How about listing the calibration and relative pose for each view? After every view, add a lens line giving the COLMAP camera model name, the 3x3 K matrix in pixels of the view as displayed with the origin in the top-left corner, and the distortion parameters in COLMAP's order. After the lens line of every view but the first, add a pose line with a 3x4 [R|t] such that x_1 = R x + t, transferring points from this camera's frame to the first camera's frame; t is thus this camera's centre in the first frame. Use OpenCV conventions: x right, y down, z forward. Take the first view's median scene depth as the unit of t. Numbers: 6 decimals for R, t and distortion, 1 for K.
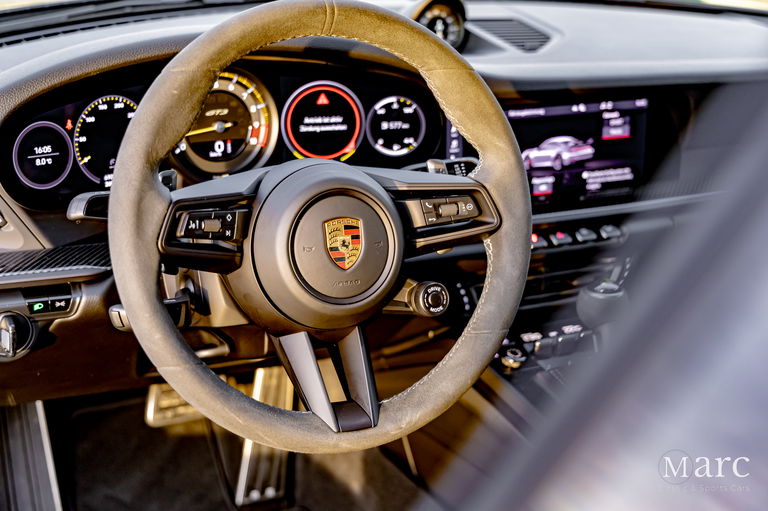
lens RADIAL K [[1279.3, 0, 384.9], [0, 1279.3, 255.8], [0, 0, 1]] dist [0.006365, 0.000000]
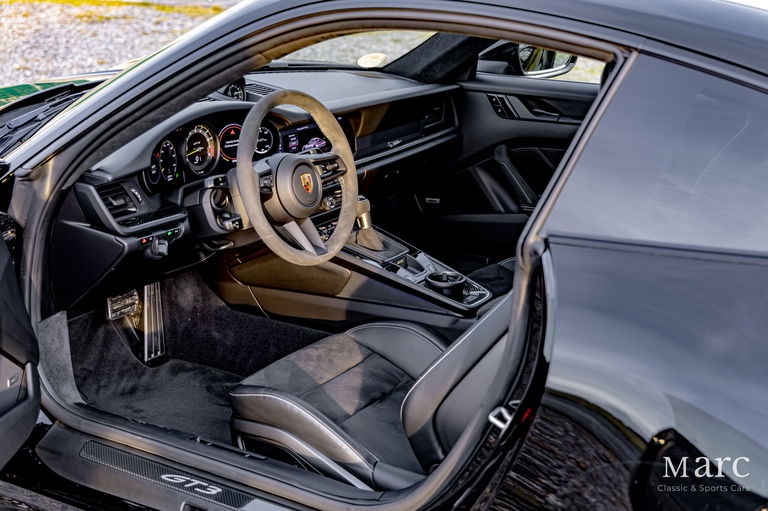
lens RADIAL K [[1205.3, 0, 383.6], [0, 1205.3, 253.9], [0, 0, 1]] dist [-0.010030, 0.000000]
pose [[0.871933, -0.163806, 0.461411, -0.838653], [0.168037, 0.985253, 0.032235, 0.063257], [-0.459887, 0.049428, 0.886601, -0.980852]]
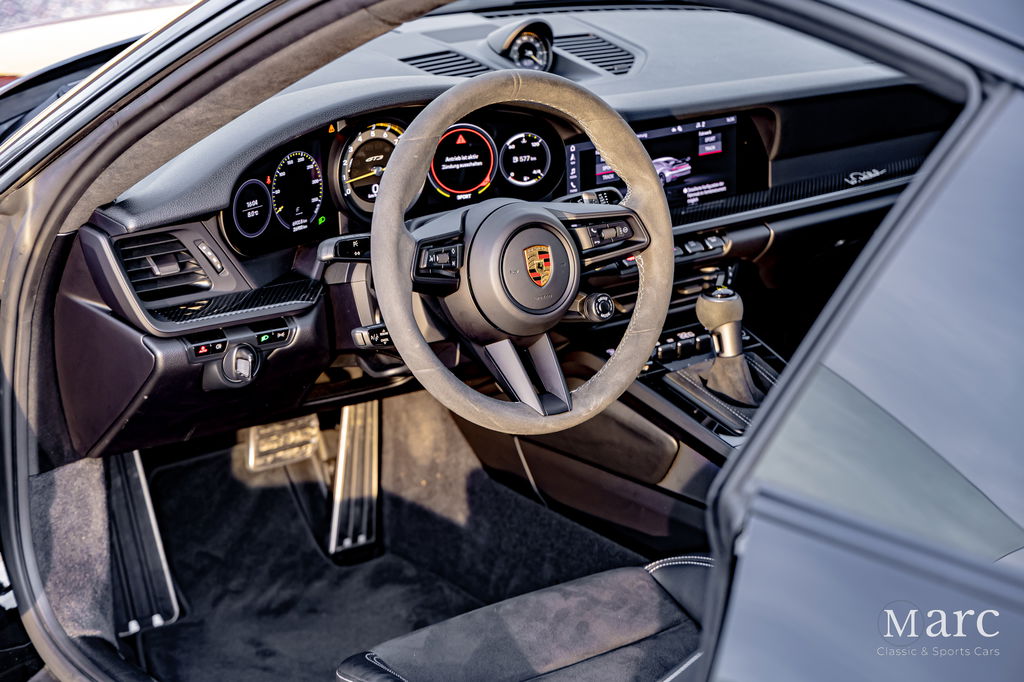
lens RADIAL K [[2204.8, 0, 511.3], [0, 2204.8, 340.3], [0, 0, 1]] dist [-0.069196, 0.000000]
pose [[0.985964, -0.070796, 0.151206, -0.313917], [0.067744, 0.997383, 0.025248, 0.005390], [-0.152597, -0.014651, 0.988180, -0.910985]]
